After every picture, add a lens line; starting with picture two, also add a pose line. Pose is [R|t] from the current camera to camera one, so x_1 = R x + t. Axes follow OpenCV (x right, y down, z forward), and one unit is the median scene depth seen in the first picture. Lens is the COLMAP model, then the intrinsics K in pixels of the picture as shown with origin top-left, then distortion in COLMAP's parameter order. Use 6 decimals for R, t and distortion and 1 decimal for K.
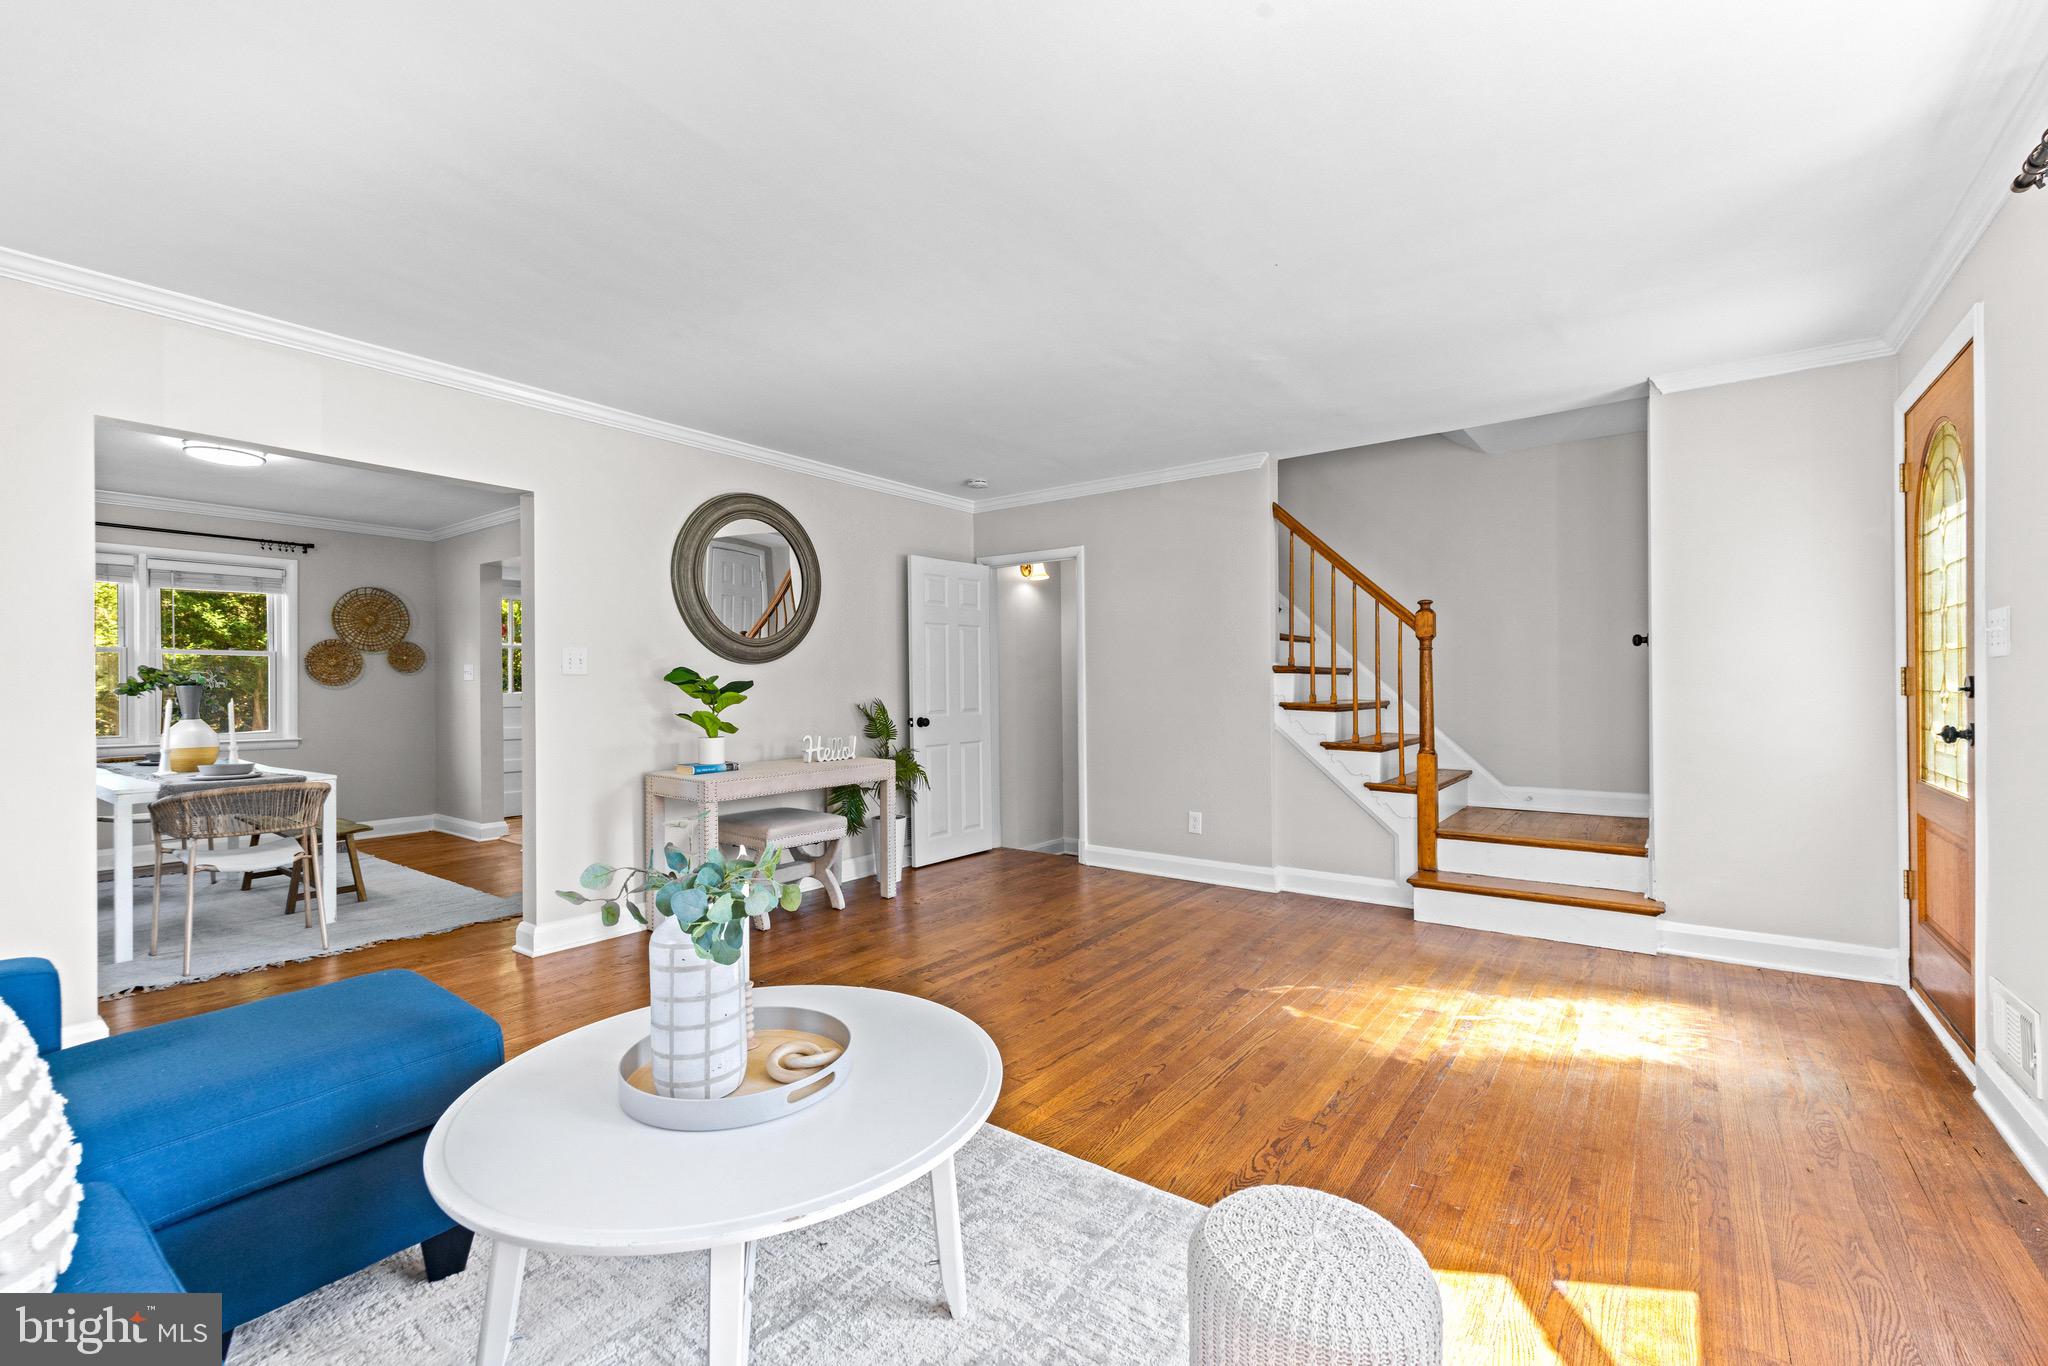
lens RADIAL K [[857.0, 0, 1024.0], [0, 857.0, 683.0], [0, 0, 1]] dist [0.000816, 0.000081]
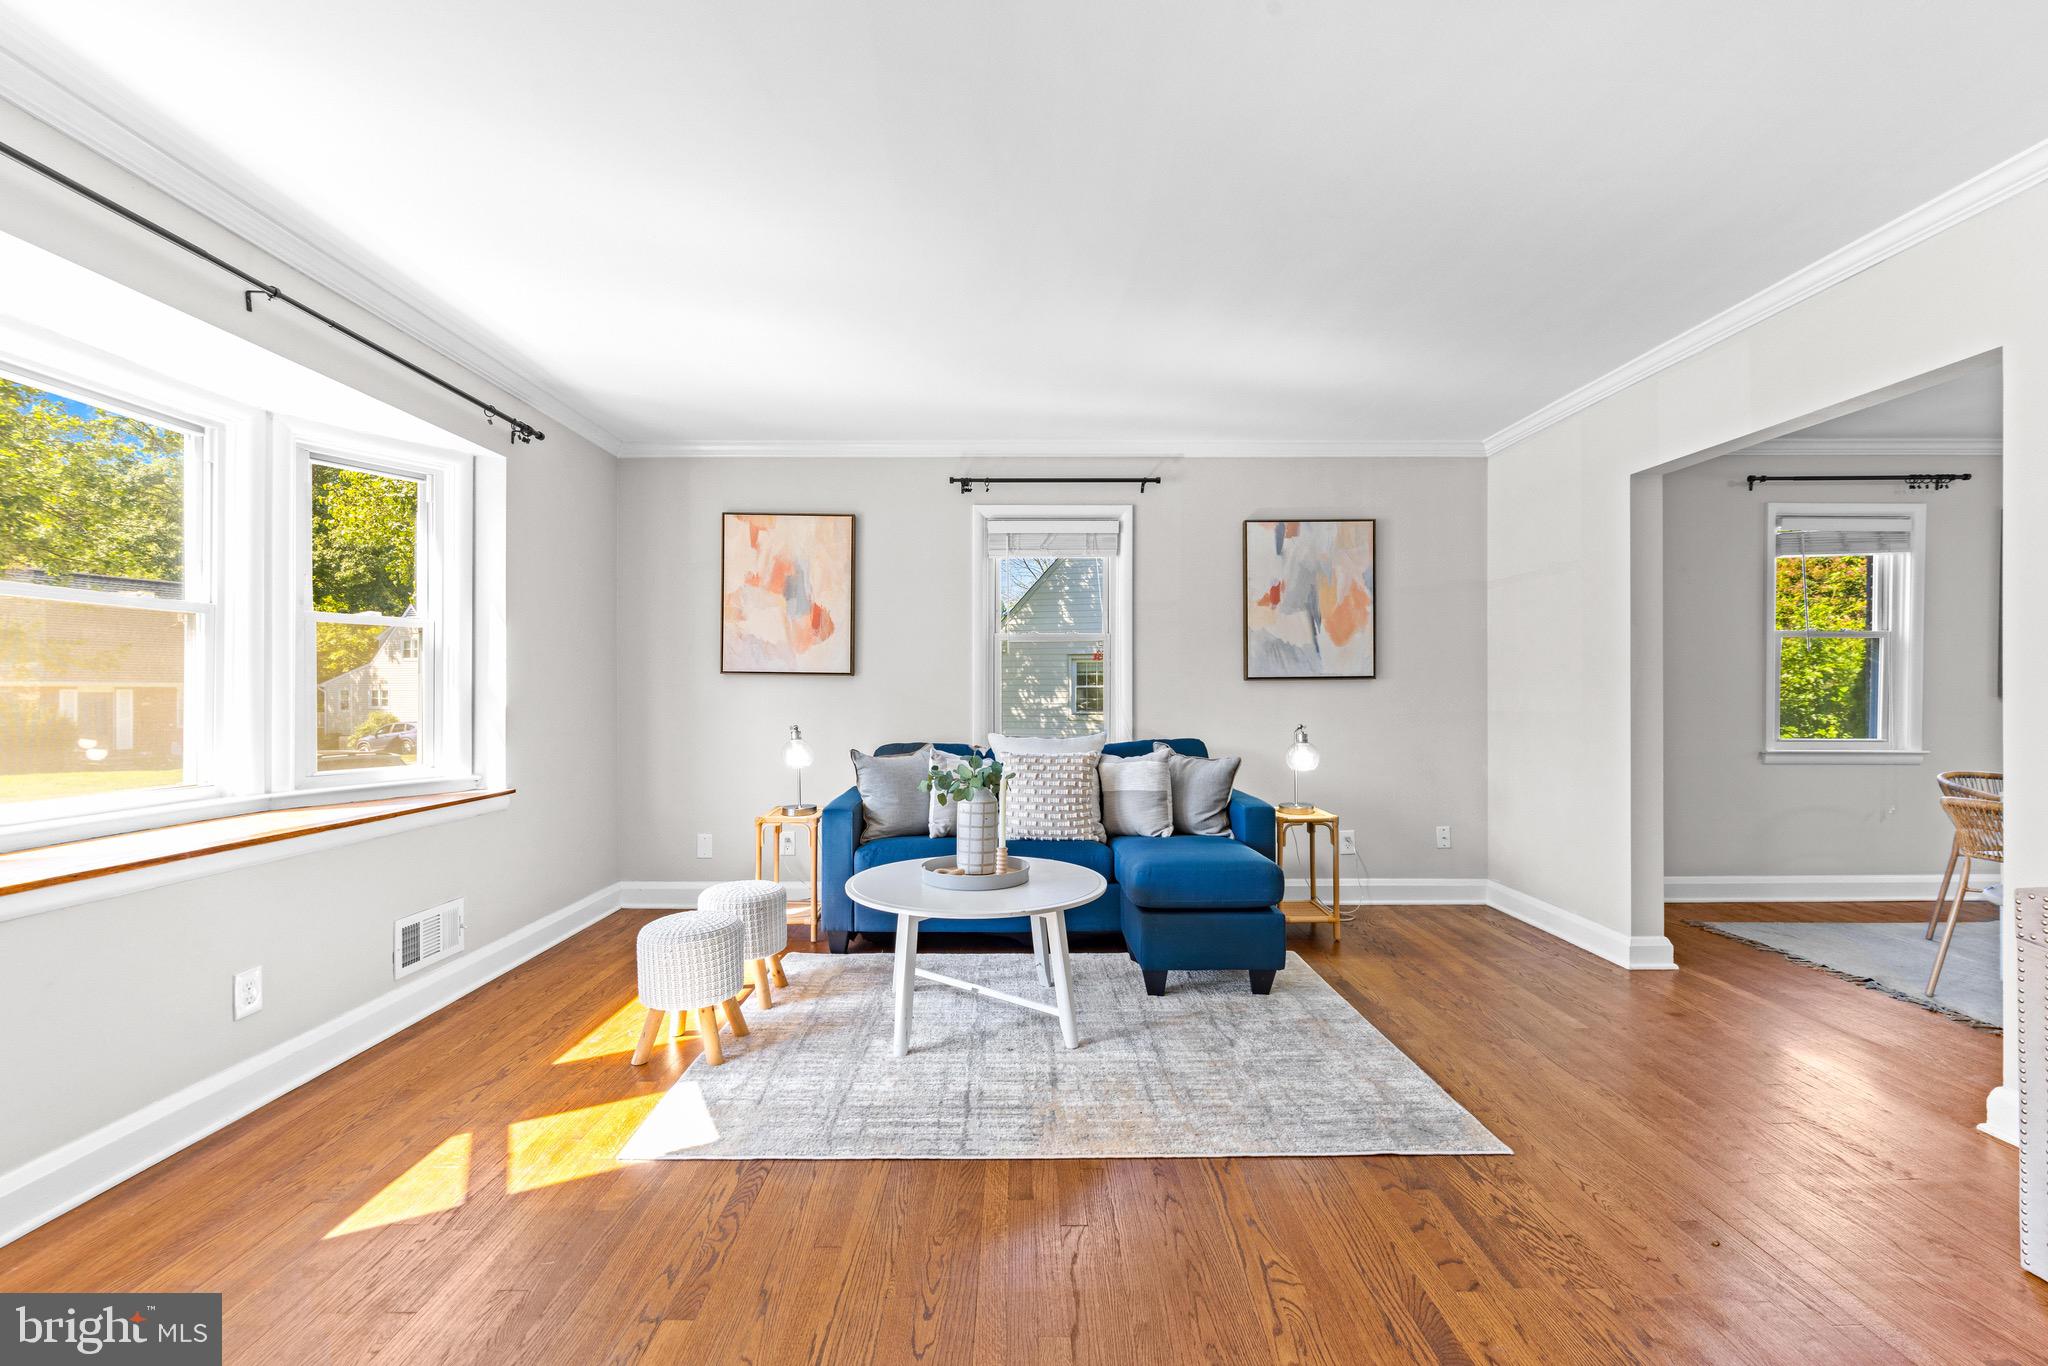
lens RADIAL K [[841.8, 0, 1024.0], [0, 841.8, 683.0], [0, 0, 1]] dist [0.002077, 0.000295]
pose [[-0.794137, 0.006361, -0.607706, 0.268217], [0.016902, 0.999790, -0.011623, 0.007410], [0.607504, -0.019502, -0.794077, 0.904572]]
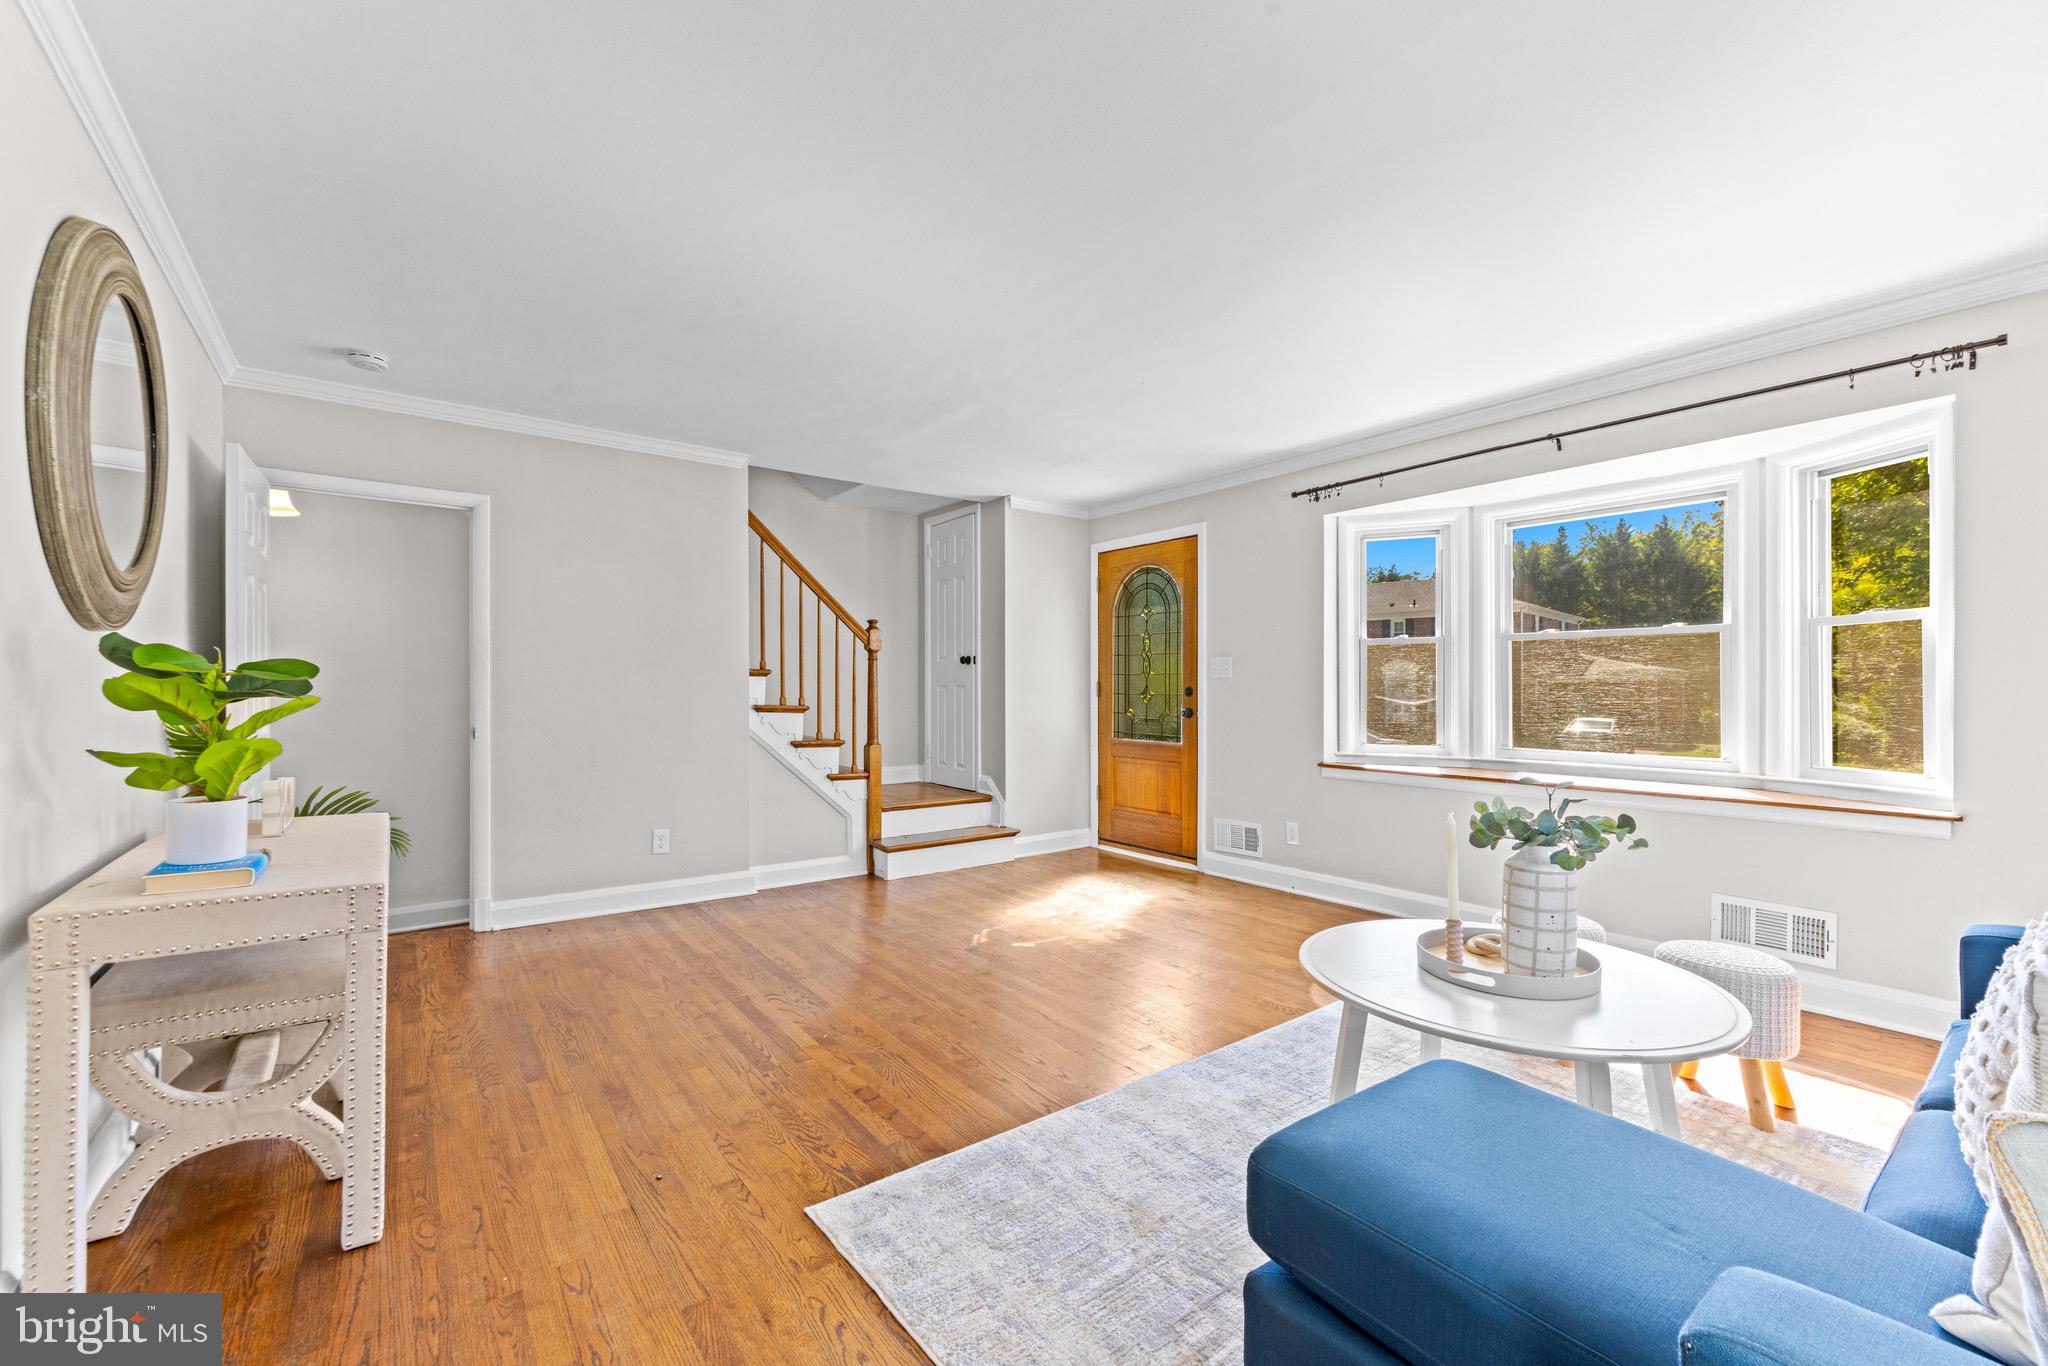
lens RADIAL K [[841.8, 0, 1024.0], [0, 841.8, 683.0], [0, 0, 1]] dist [0.002077, 0.000295]
pose [[0.280283, 0.010227, 0.959863, -0.632958], [-0.009286, 0.999925, -0.007942, 0.001279], [-0.959872, -0.006687, 0.280357, 0.458136]]
